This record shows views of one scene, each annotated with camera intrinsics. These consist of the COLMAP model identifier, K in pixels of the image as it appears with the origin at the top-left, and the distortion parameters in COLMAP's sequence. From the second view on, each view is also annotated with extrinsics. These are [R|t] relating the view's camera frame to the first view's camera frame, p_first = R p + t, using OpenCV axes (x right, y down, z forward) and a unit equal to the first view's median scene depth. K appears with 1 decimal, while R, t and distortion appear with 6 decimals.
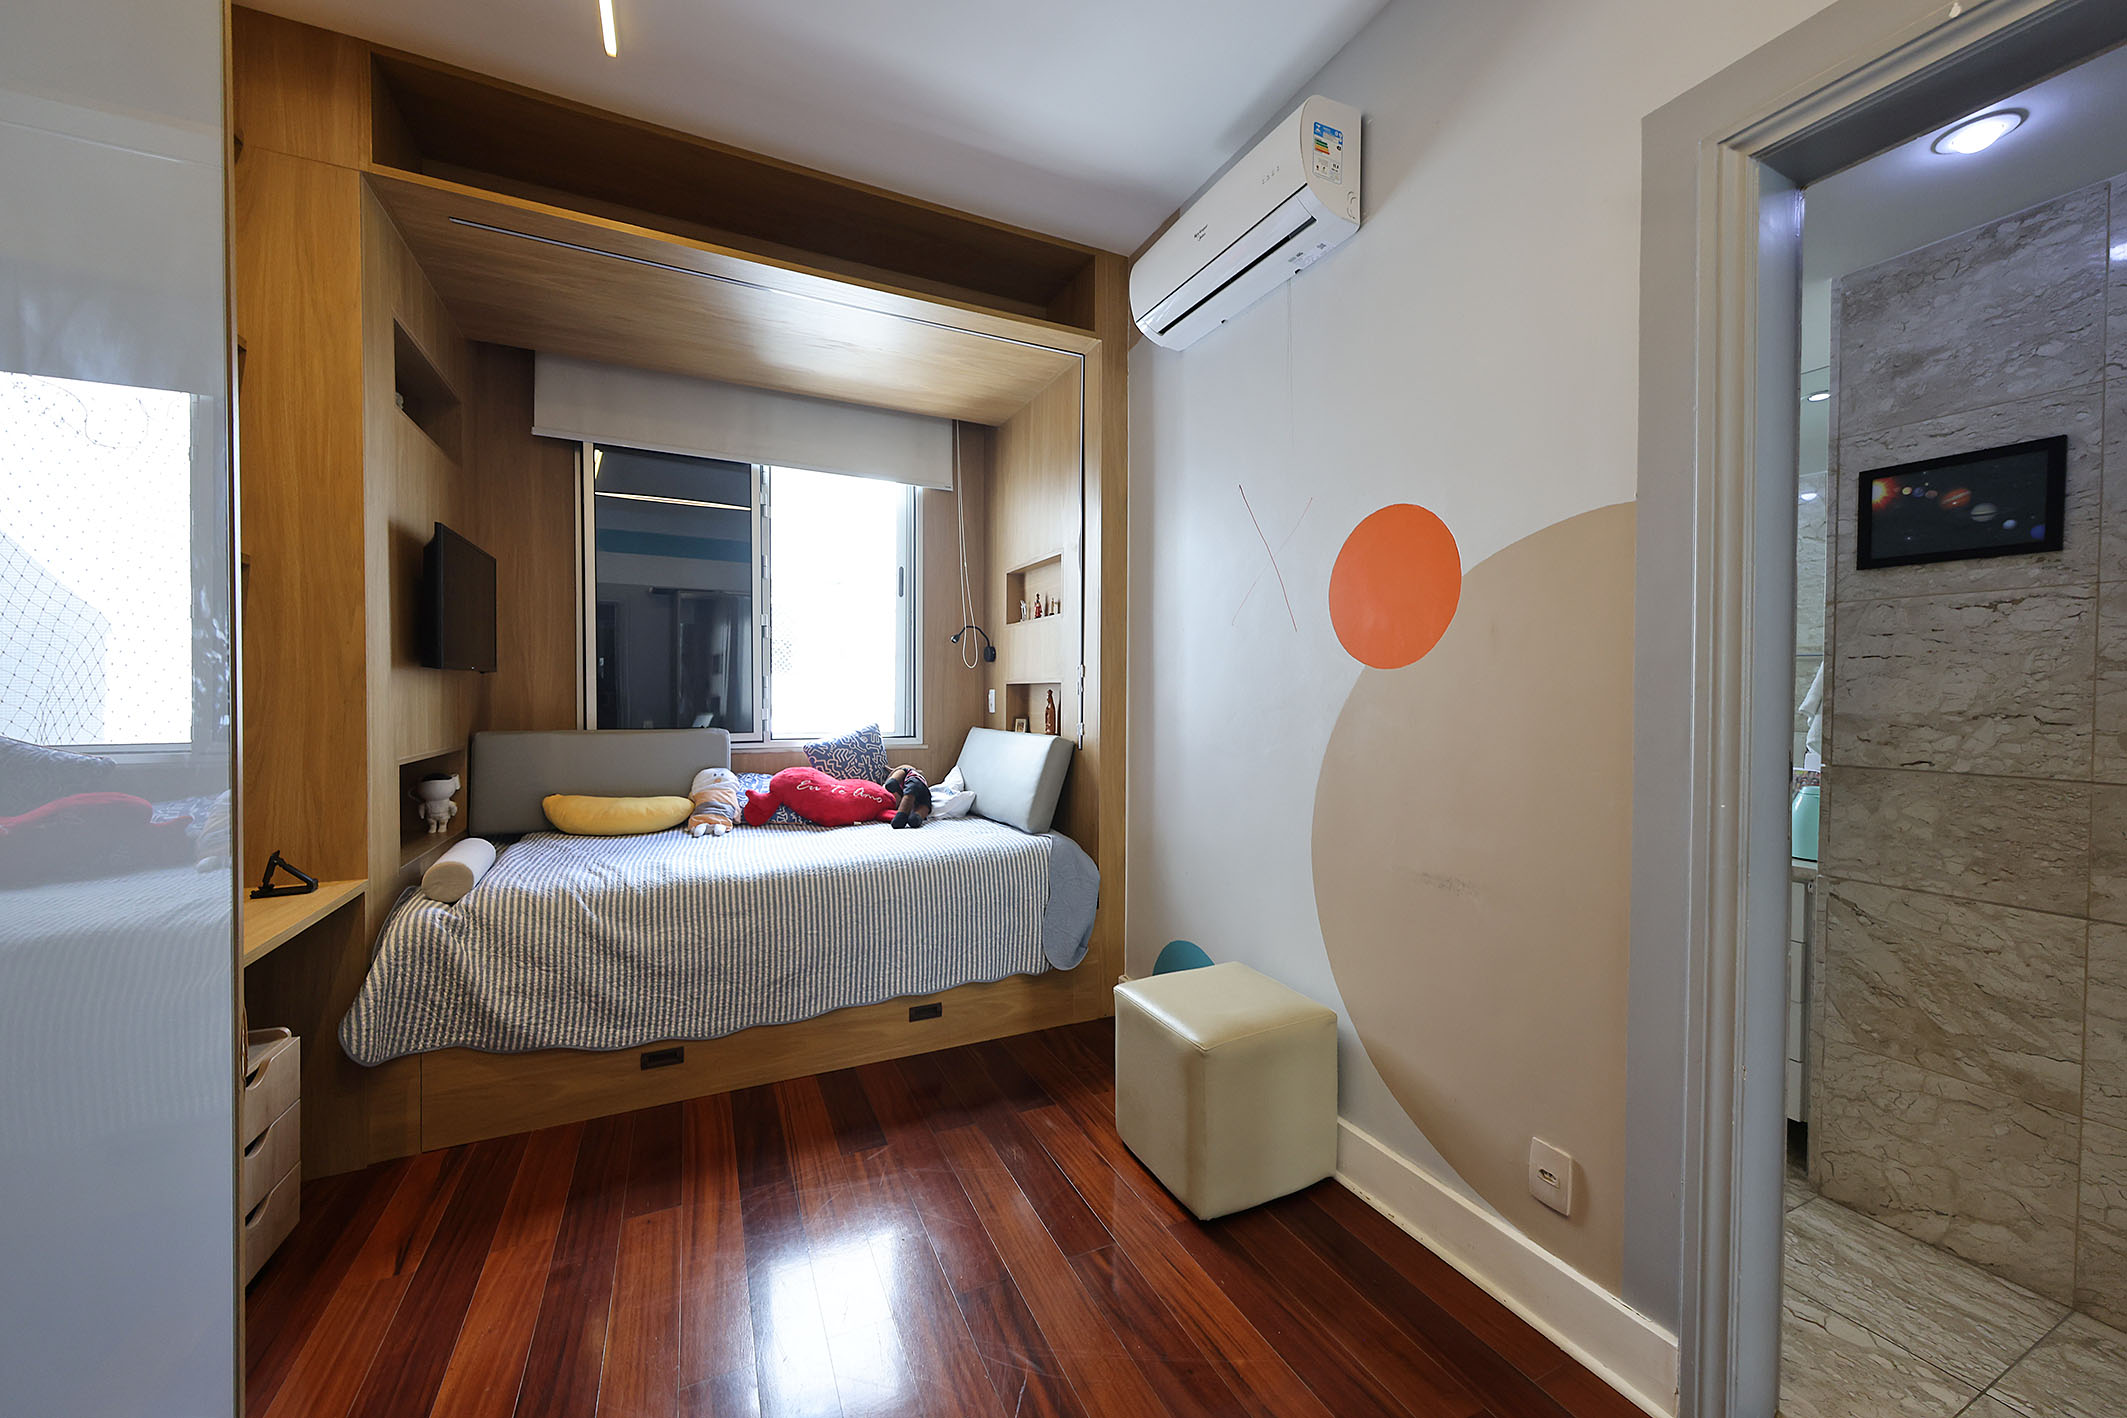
lens RADIAL K [[779.2, 0, 1060.2], [0, 779.2, 707.2], [0, 0, 1]] dist [-0.009366, 0.003324]
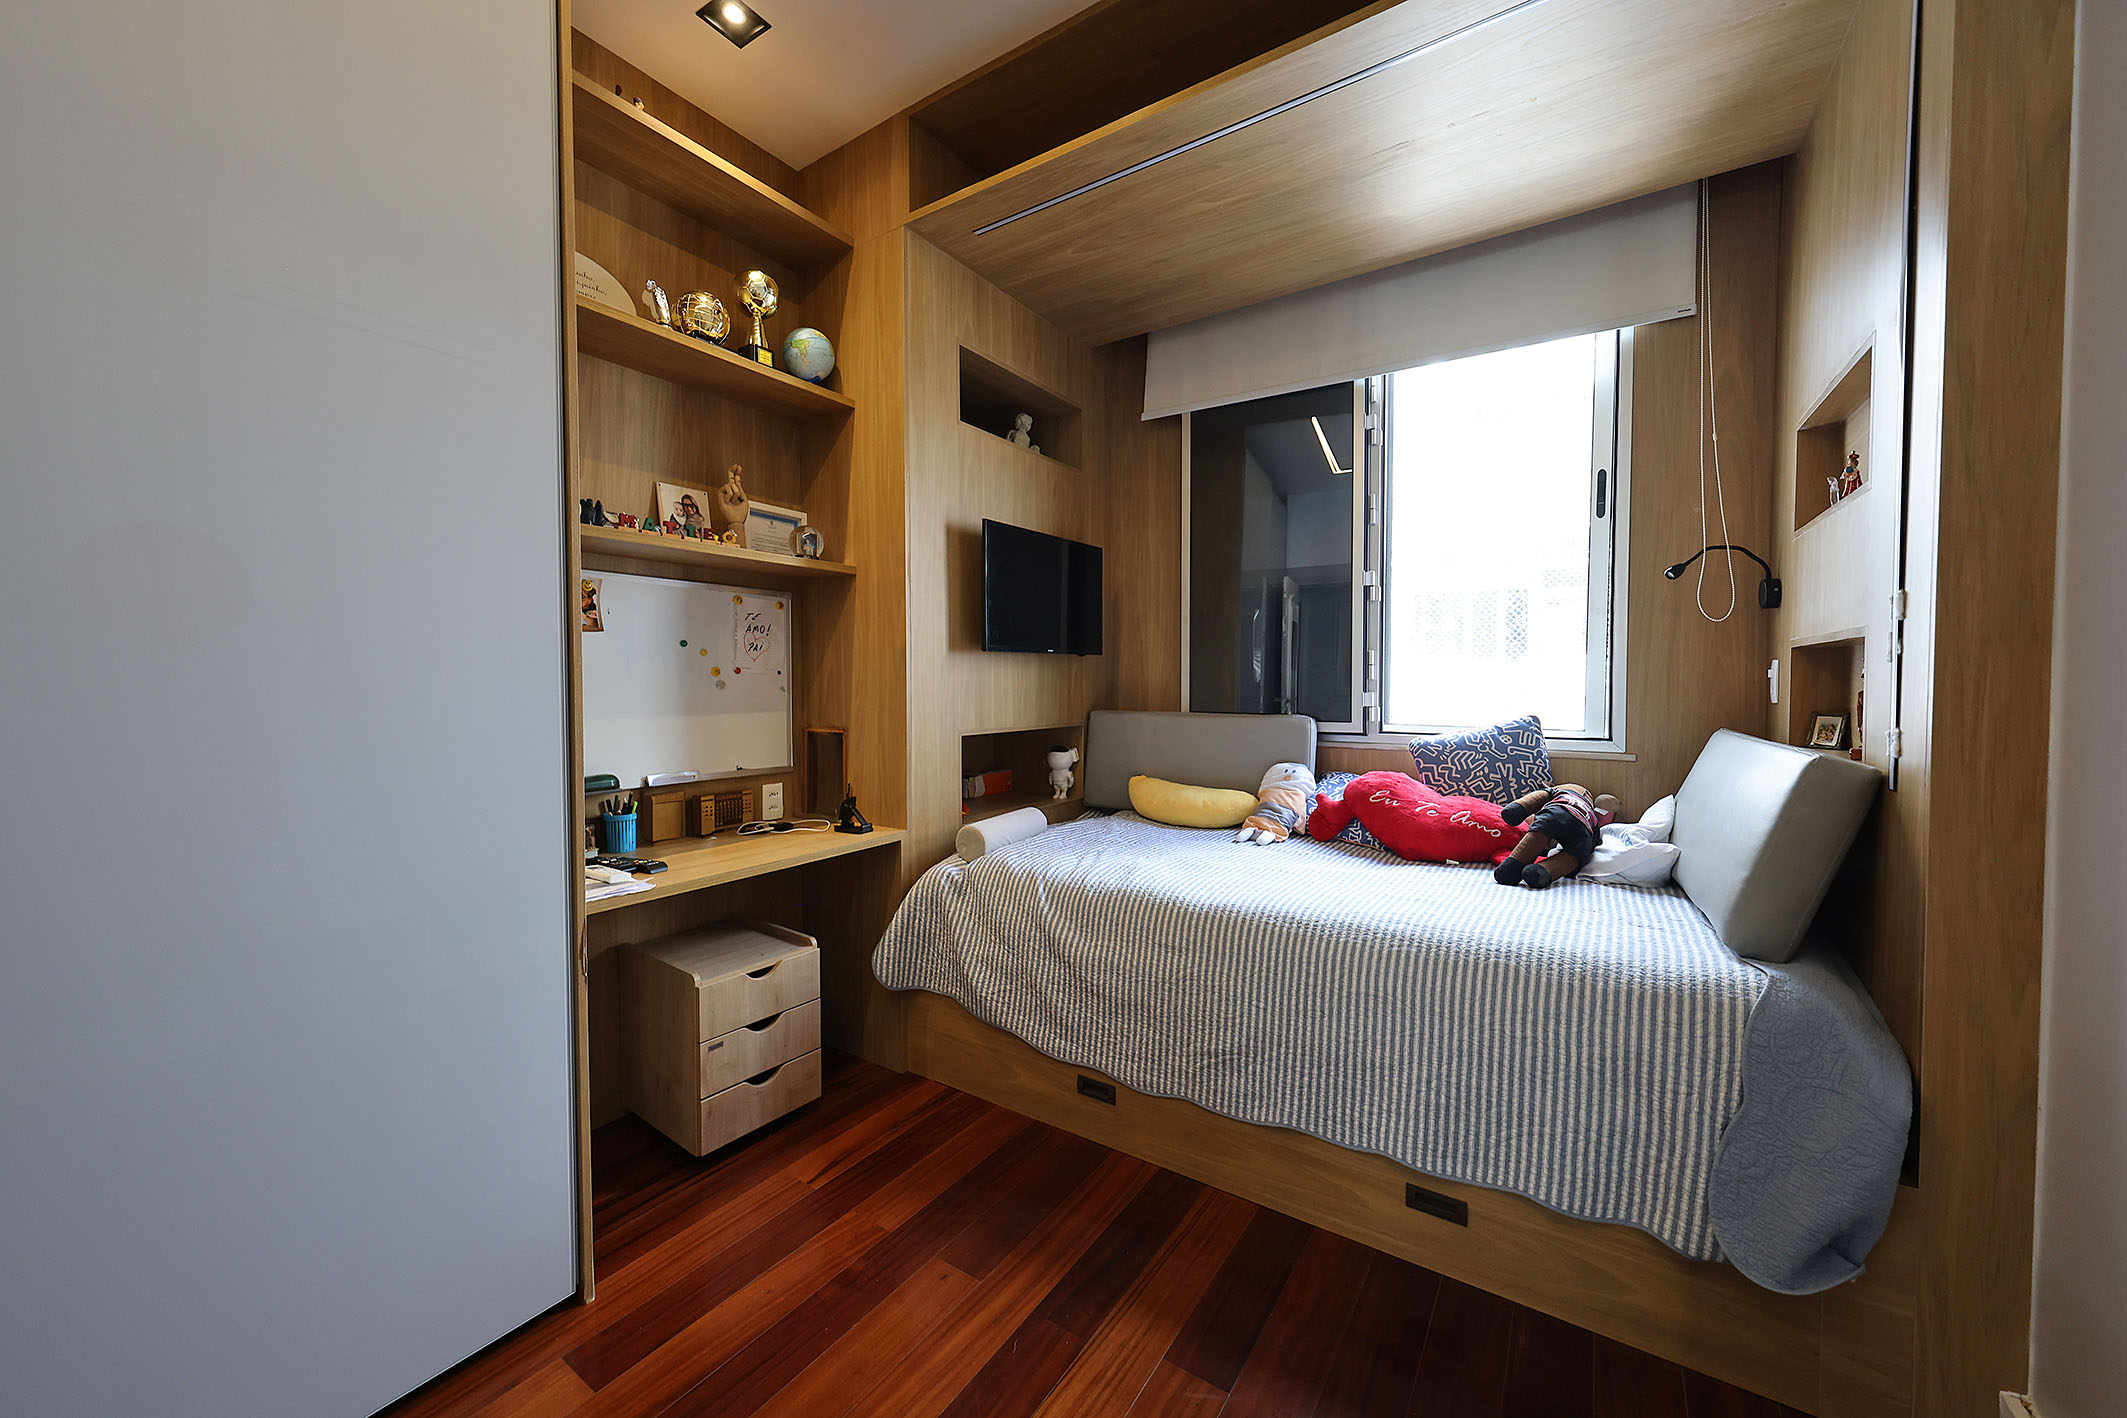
lens RADIAL K [[779.2, 0, 1060.2], [0, 779.2, 707.2], [0, 0, 1]] dist [-0.009366, 0.003324]
pose [[0.506734, 0.022075, -0.861820, 0.157977], [-0.012435, 0.999755, 0.018296, 0.007438], [0.862013, 0.001446, 0.506885, 0.400592]]
